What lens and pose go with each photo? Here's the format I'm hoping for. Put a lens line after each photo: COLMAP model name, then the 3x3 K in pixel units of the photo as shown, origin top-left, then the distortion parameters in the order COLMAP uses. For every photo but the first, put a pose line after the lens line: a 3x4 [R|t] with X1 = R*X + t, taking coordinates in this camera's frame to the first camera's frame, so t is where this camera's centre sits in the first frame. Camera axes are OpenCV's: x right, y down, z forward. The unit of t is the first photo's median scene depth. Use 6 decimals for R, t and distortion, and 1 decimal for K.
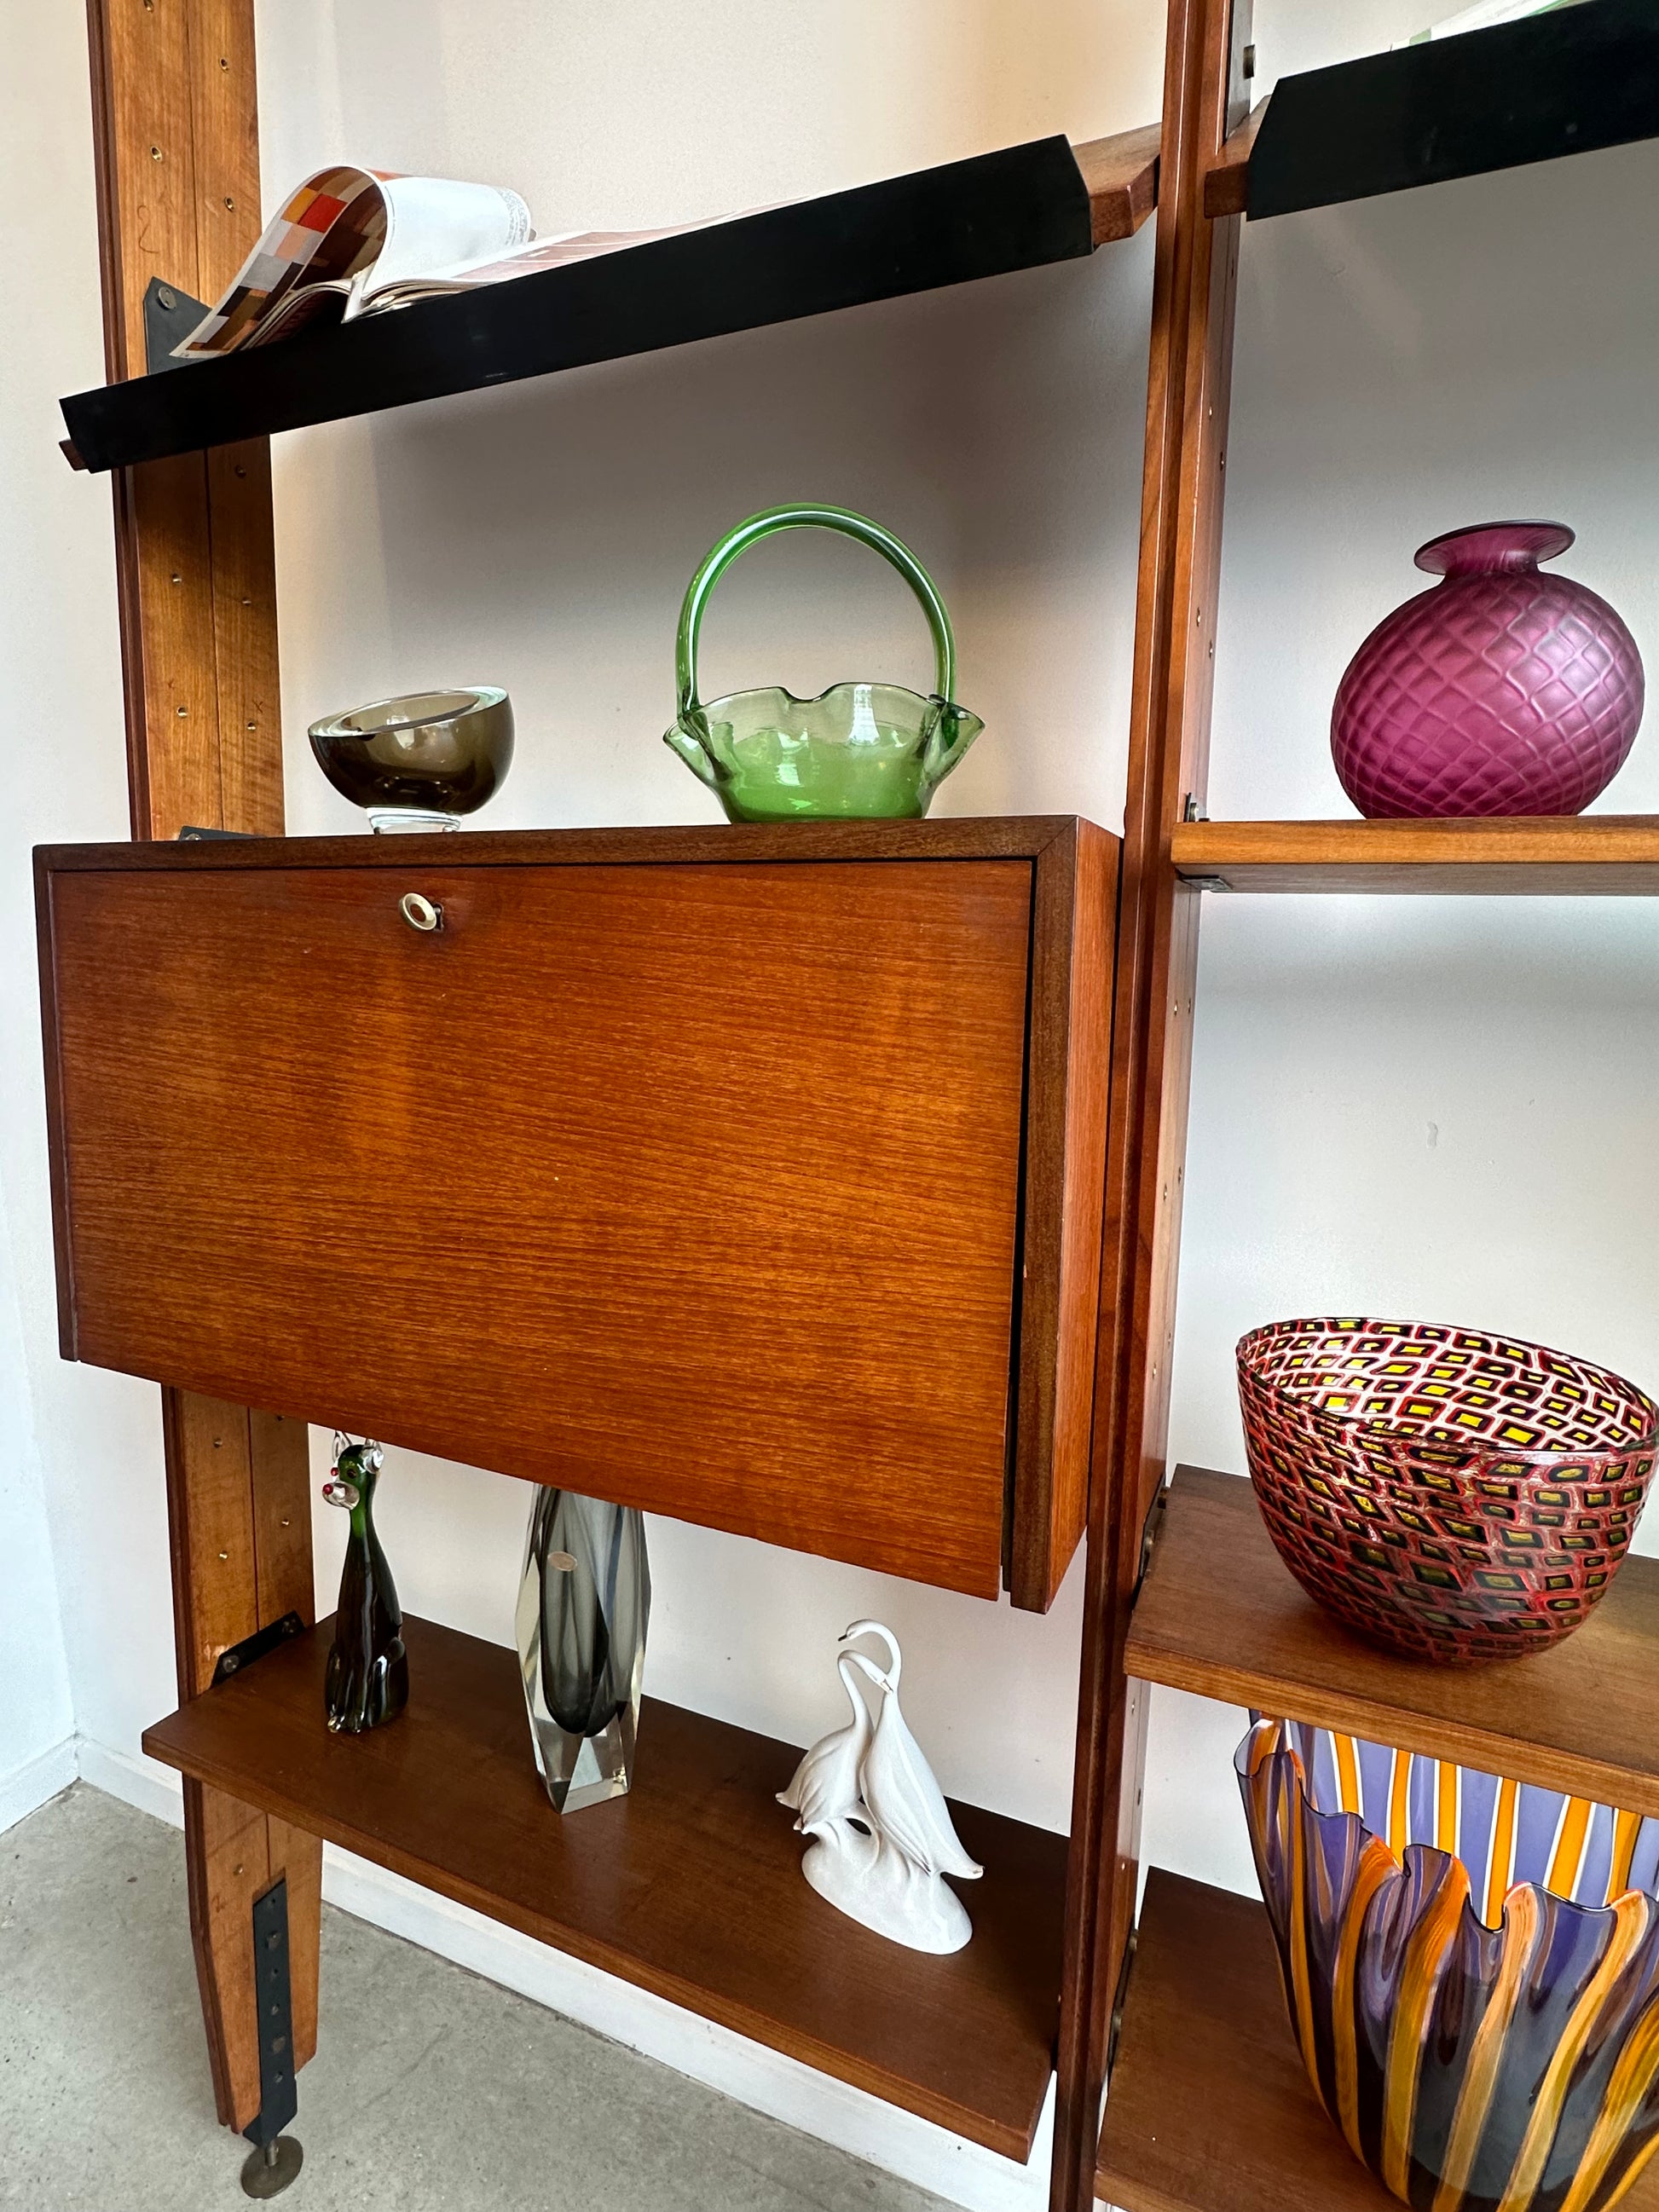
lens RADIAL K [[1208.8, 0, 829.6], [0, 1208.8, 1119.5], [0, 0, 1]] dist [-0.002717, -0.000667]
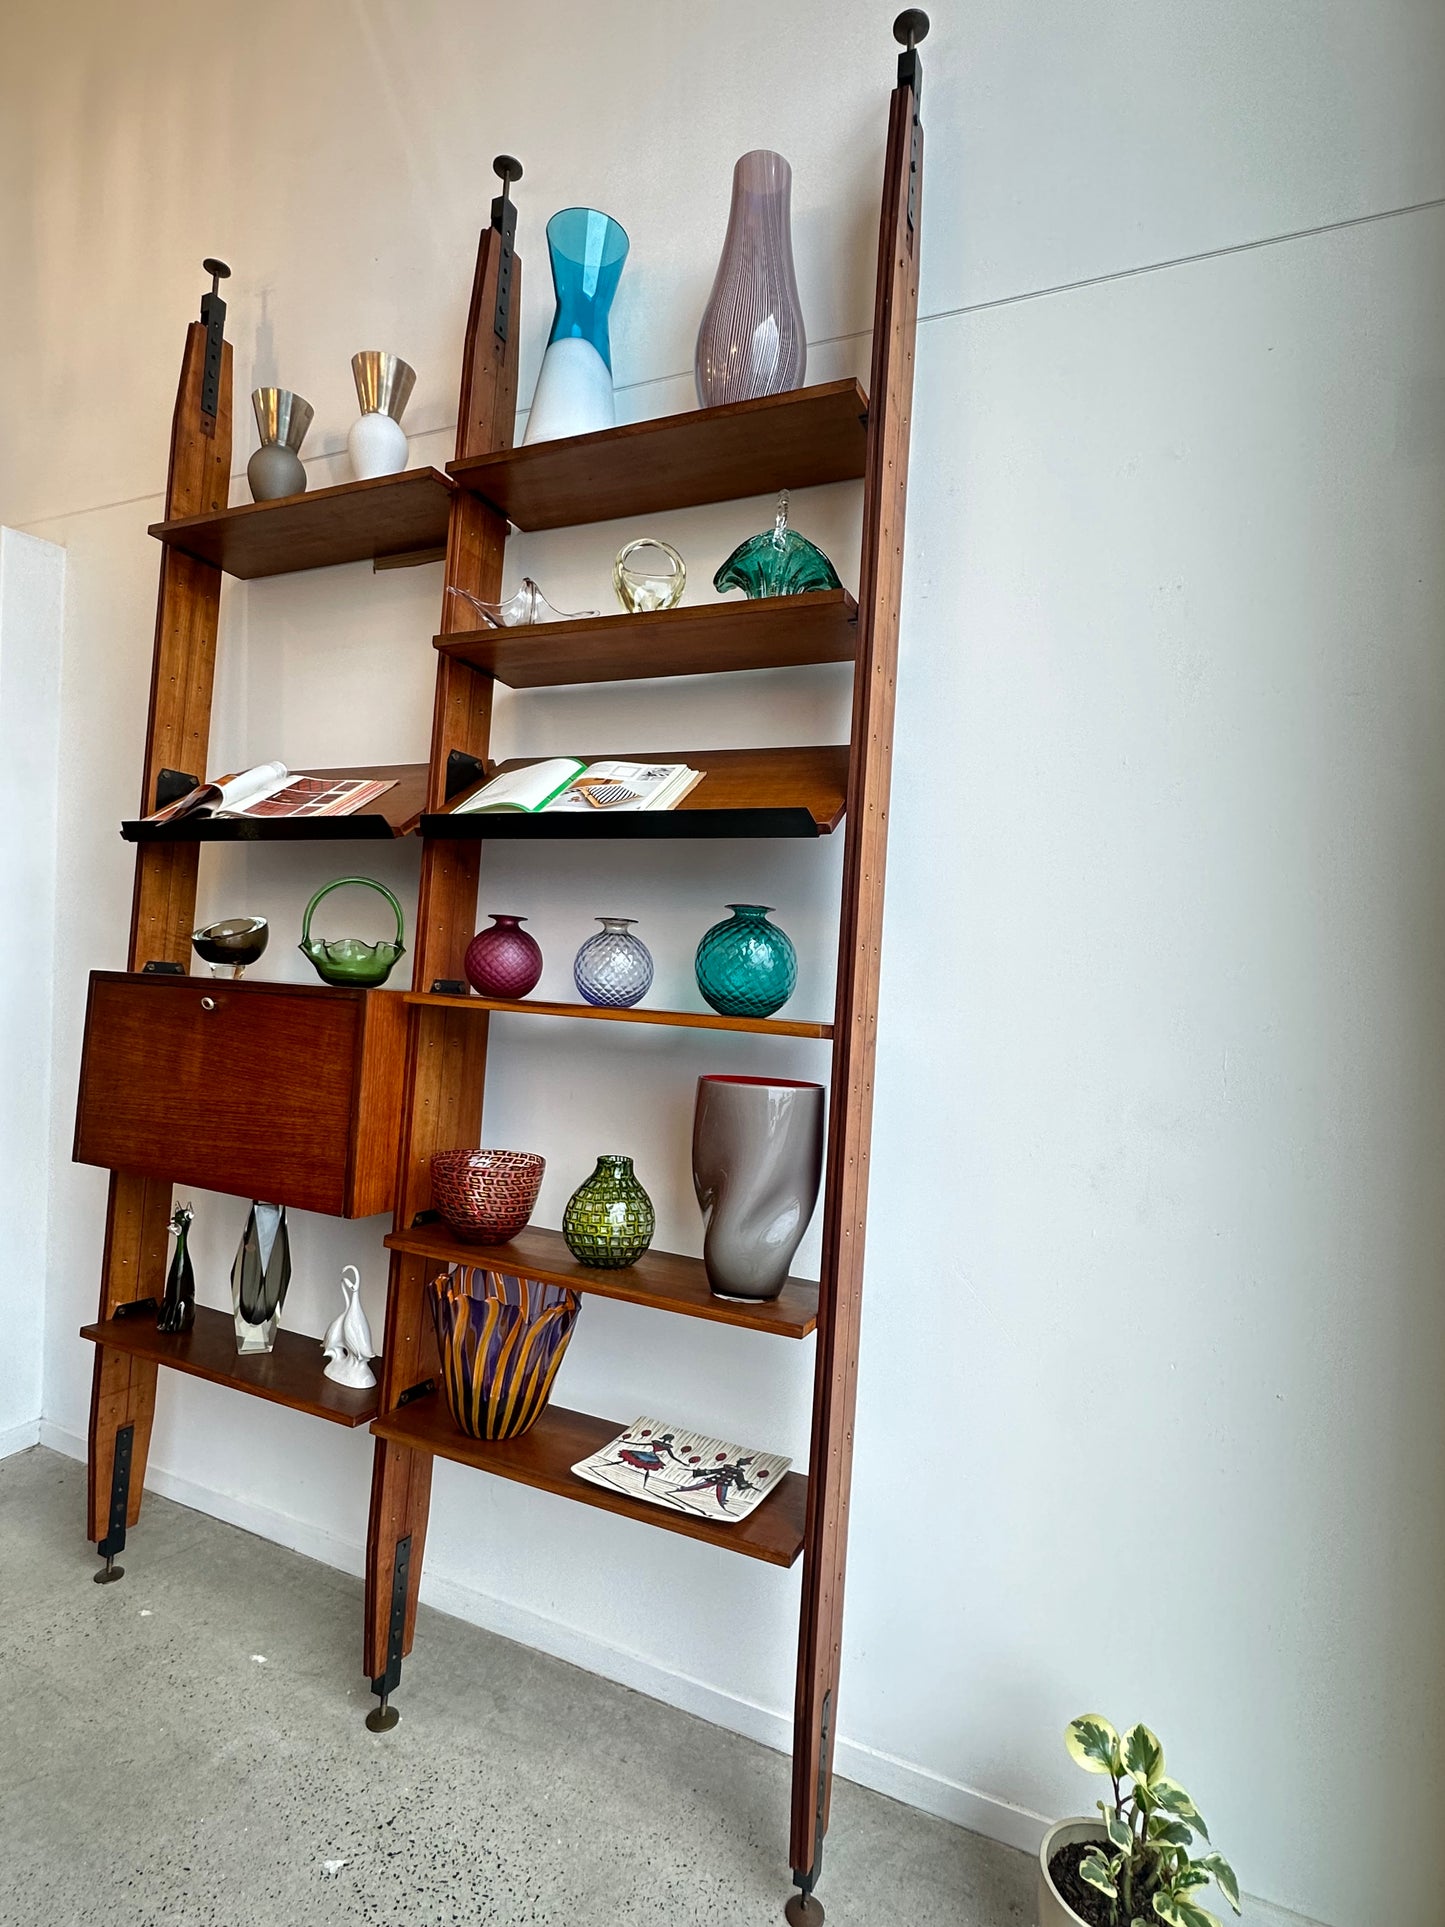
lens RADIAL K [[1053.0, 0, 722.6], [0, 1053.0, 975.3], [0, 0, 1]] dist [-0.002717, -0.000667]
pose [[0.998769, 0.042627, -0.025385, 0.887741], [-0.046267, 0.984978, -0.166368, 0.125147], [0.017912, 0.167338, 0.985737, -1.409472]]
